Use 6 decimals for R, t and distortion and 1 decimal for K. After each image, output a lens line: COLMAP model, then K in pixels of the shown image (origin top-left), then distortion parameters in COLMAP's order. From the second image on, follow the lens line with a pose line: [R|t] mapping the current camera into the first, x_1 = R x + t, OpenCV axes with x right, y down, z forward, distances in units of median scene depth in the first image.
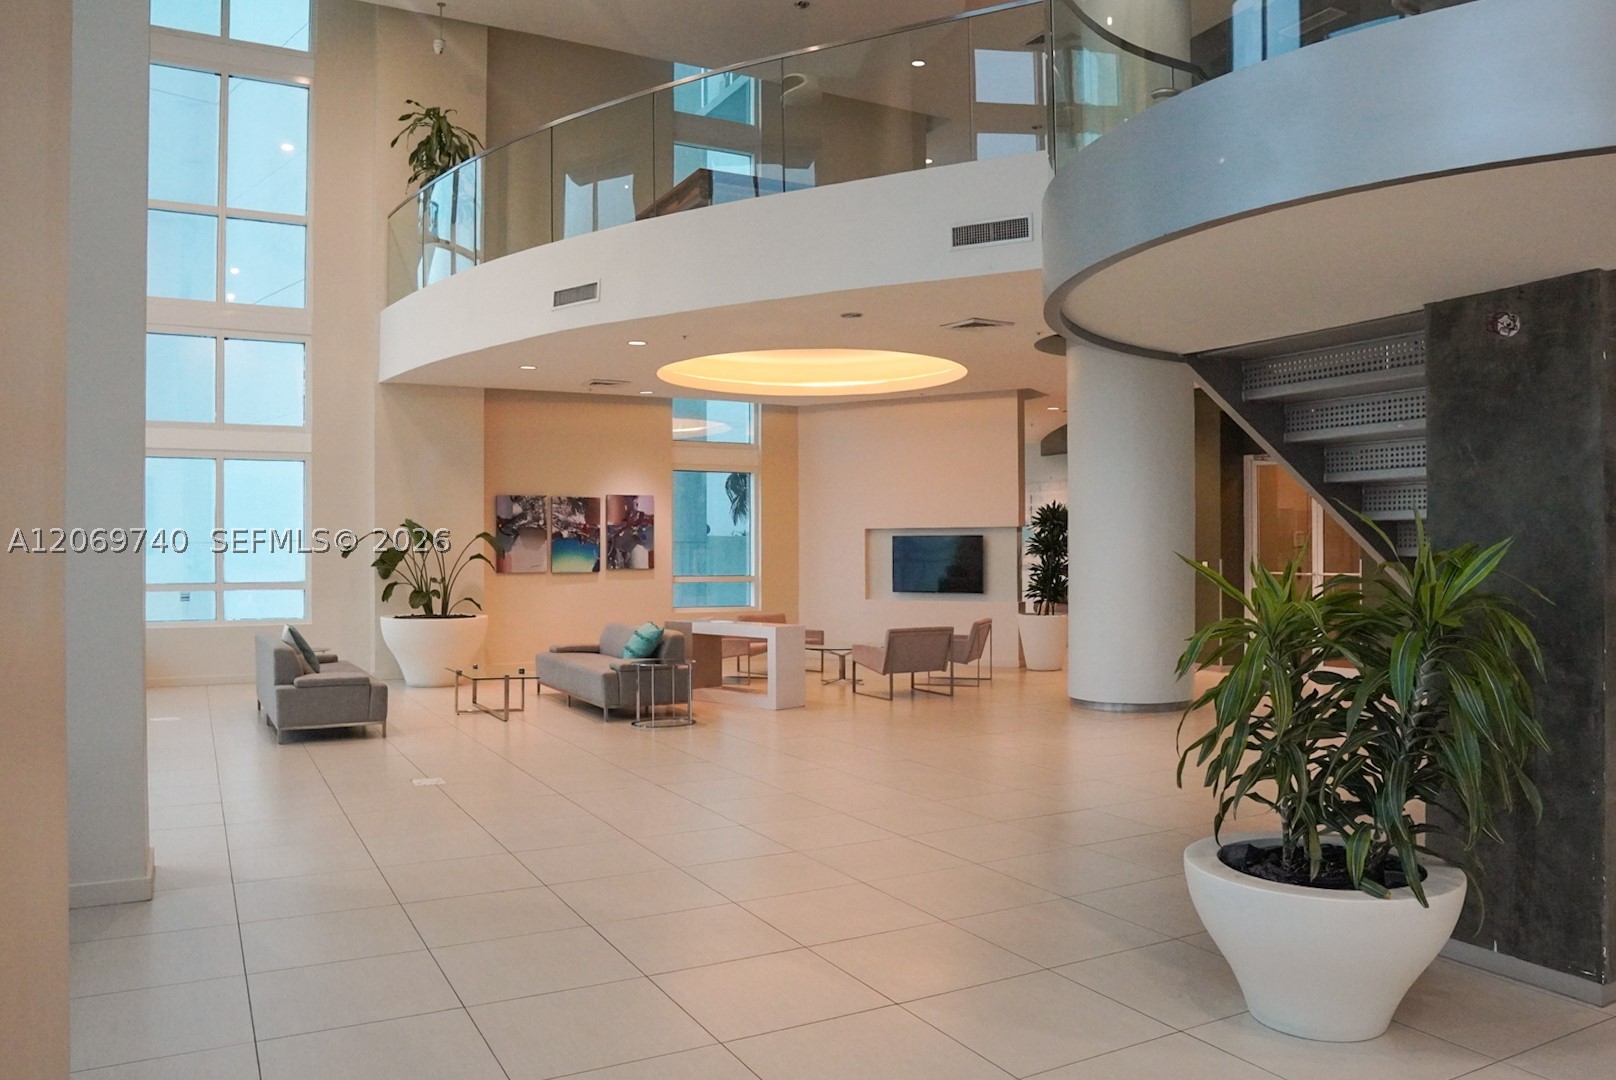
lens RADIAL K [[1133.8, 0, 808.5], [0, 1133.8, 540.4], [0, 0, 1]] dist [0.010508, 0.001854]
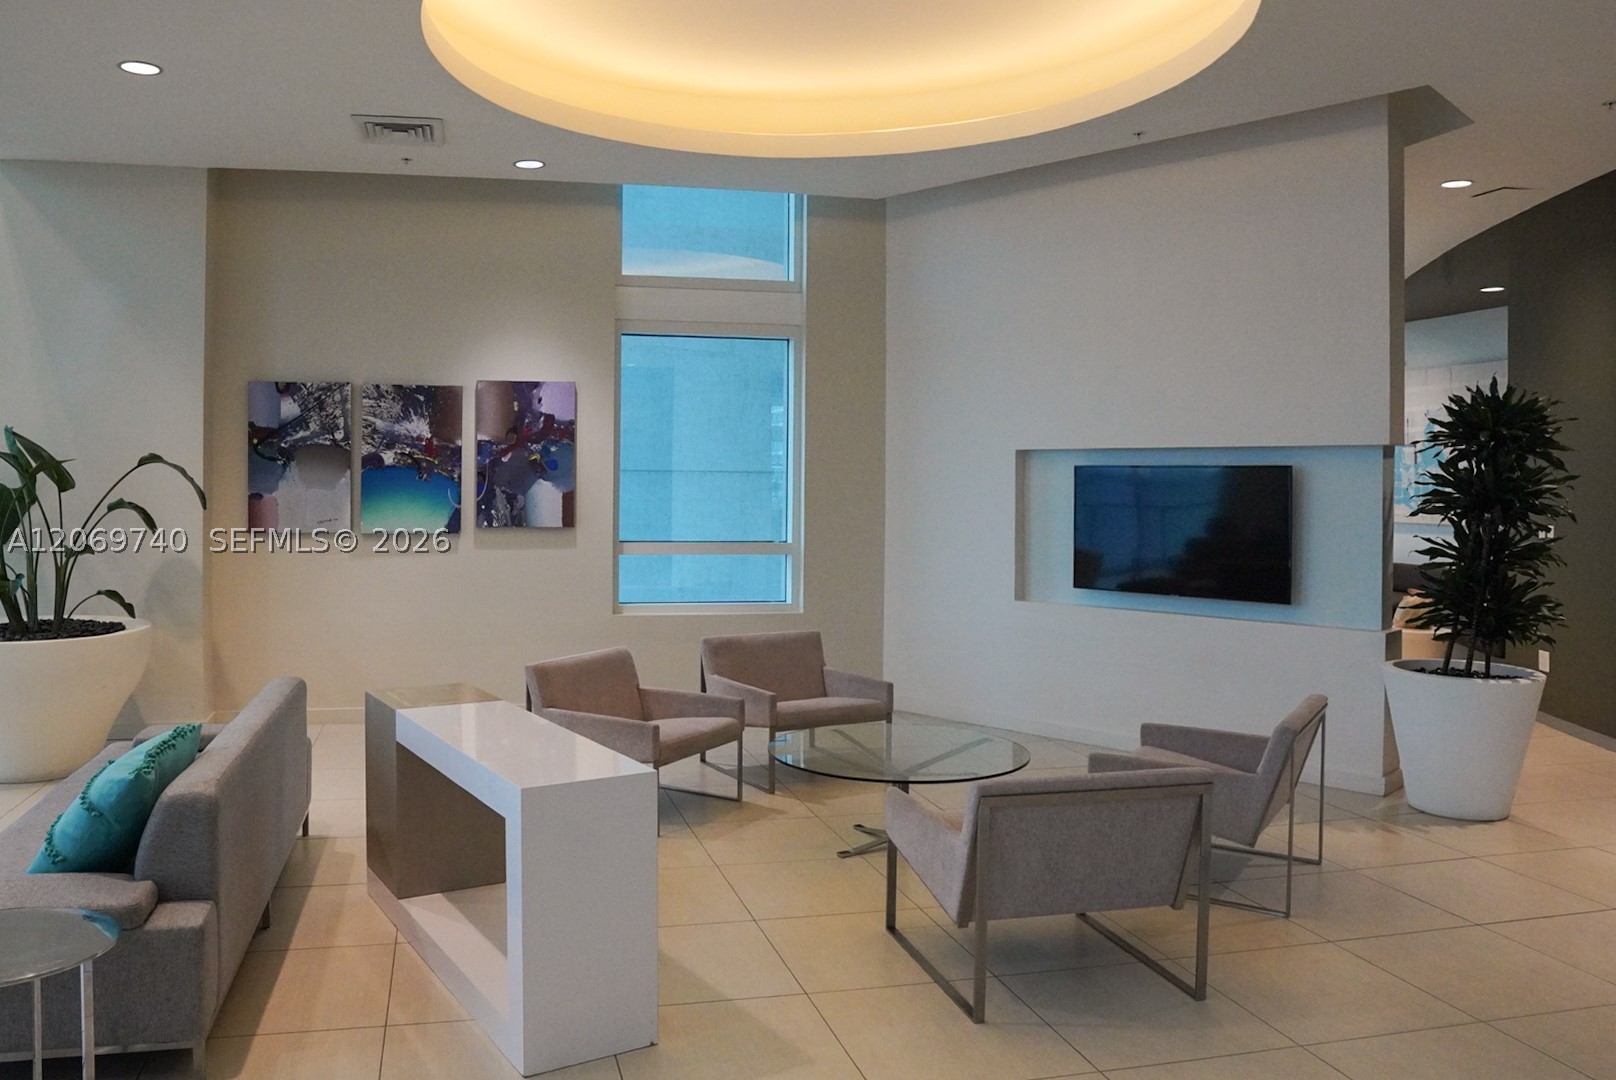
lens RADIAL K [[1133.8, 0, 755.9], [0, 1133.8, 481.6], [0, 0, 1]] dist [0.010508, 0.001854]
pose [[0.955707, 0.010884, -0.294117, 0.090909], [-0.006503, 0.999853, 0.015867, -0.004139], [0.294247, -0.013251, 0.955638, 0.555141]]
